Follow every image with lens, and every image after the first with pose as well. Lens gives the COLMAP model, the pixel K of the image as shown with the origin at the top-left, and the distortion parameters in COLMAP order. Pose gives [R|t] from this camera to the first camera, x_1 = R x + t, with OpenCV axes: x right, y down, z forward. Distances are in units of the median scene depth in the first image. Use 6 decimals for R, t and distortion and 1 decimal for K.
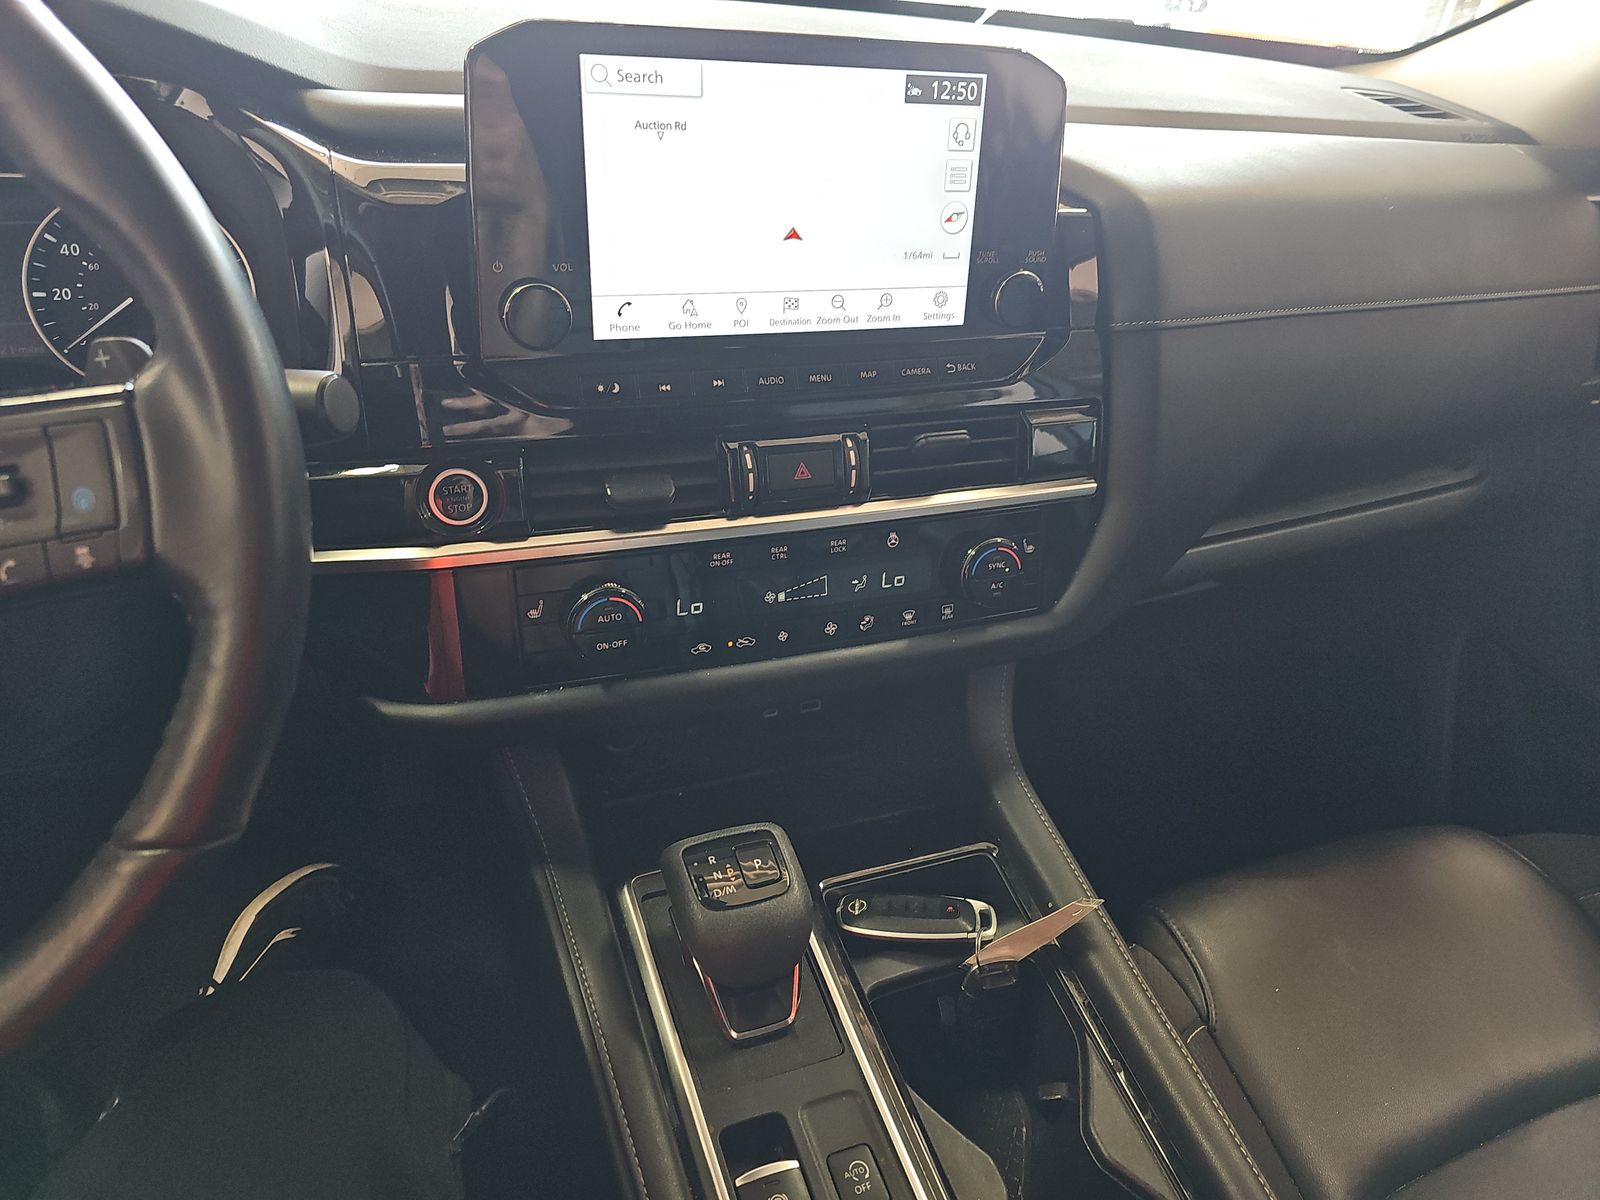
lens RADIAL K [[1102.0, 0, 795.4], [0, 1102.0, 560.7], [0, 0, 1]] dist [0.039721, -0.060289]
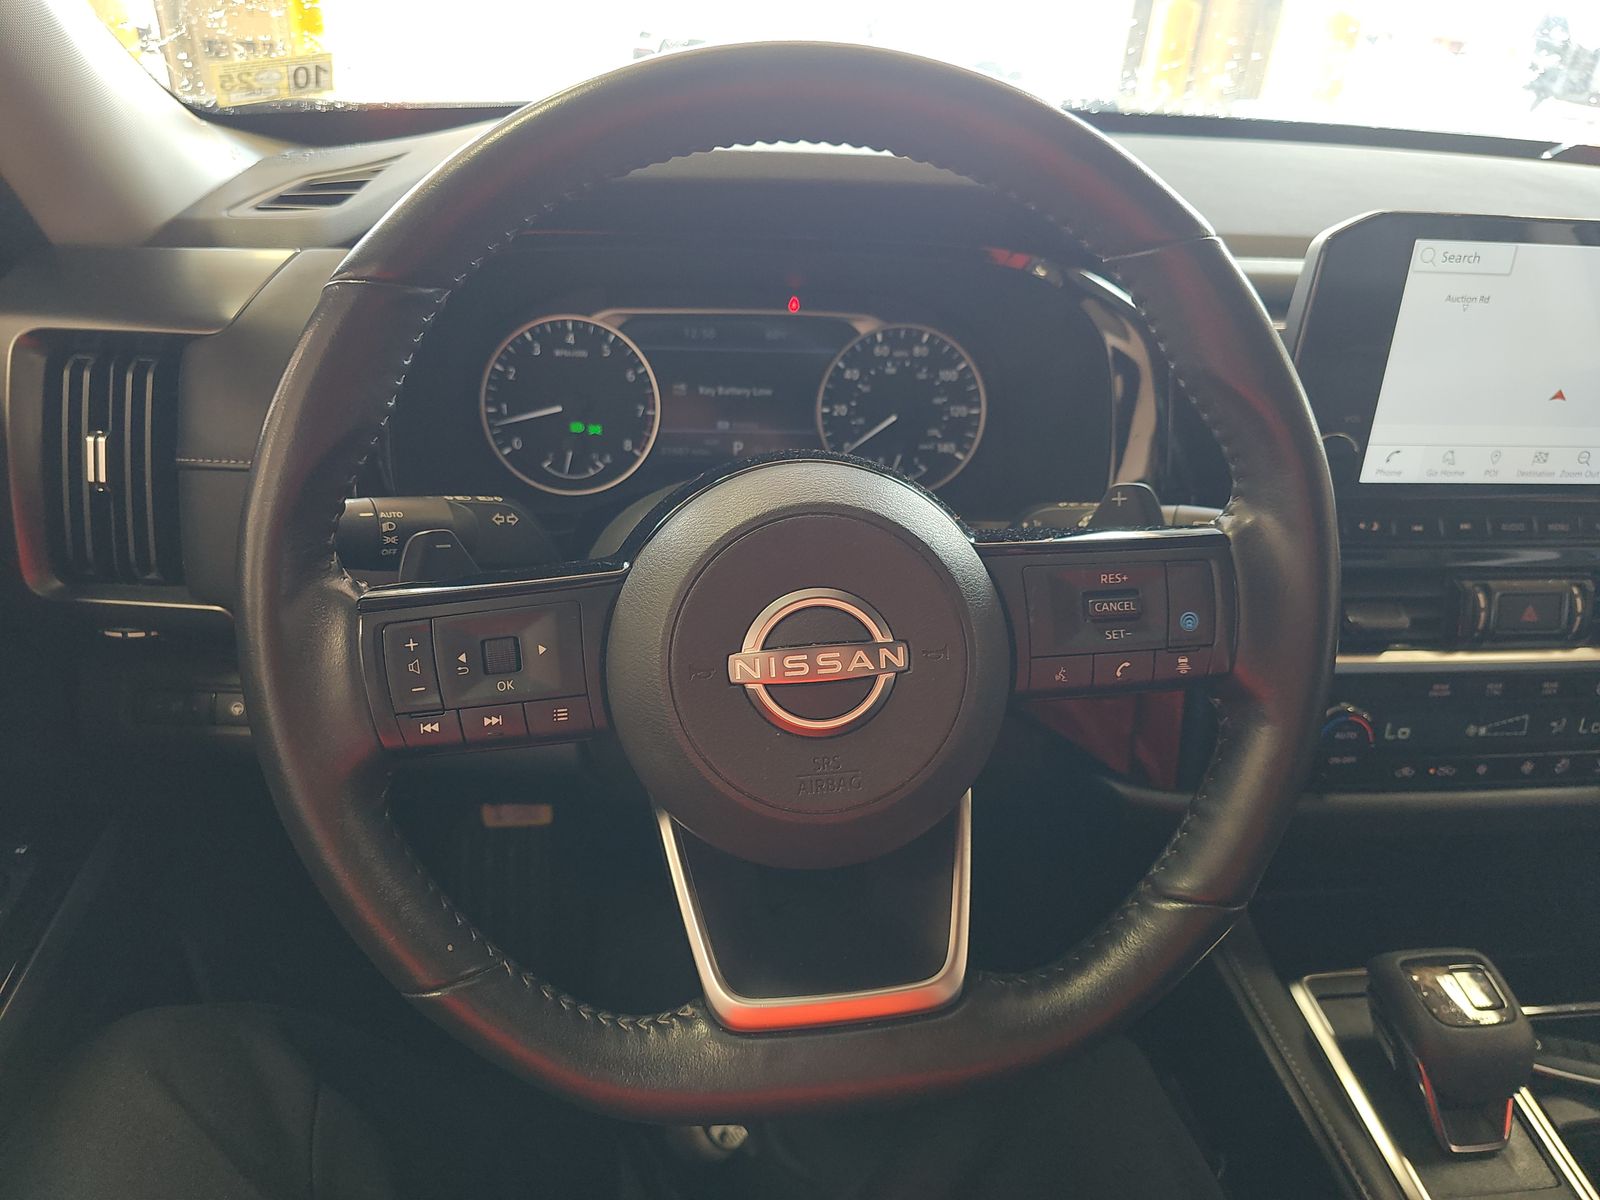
lens RADIAL K [[1102.0, 0, 795.4], [0, 1102.0, 560.7], [0, 0, 1]] dist [0.039721, -0.060289]
pose [[0.966752, 0.084410, -0.241383, -0.426677], [-0.100230, 0.993497, -0.054007, -0.005448], [0.235255, 0.076405, 0.968926, -0.186482]]
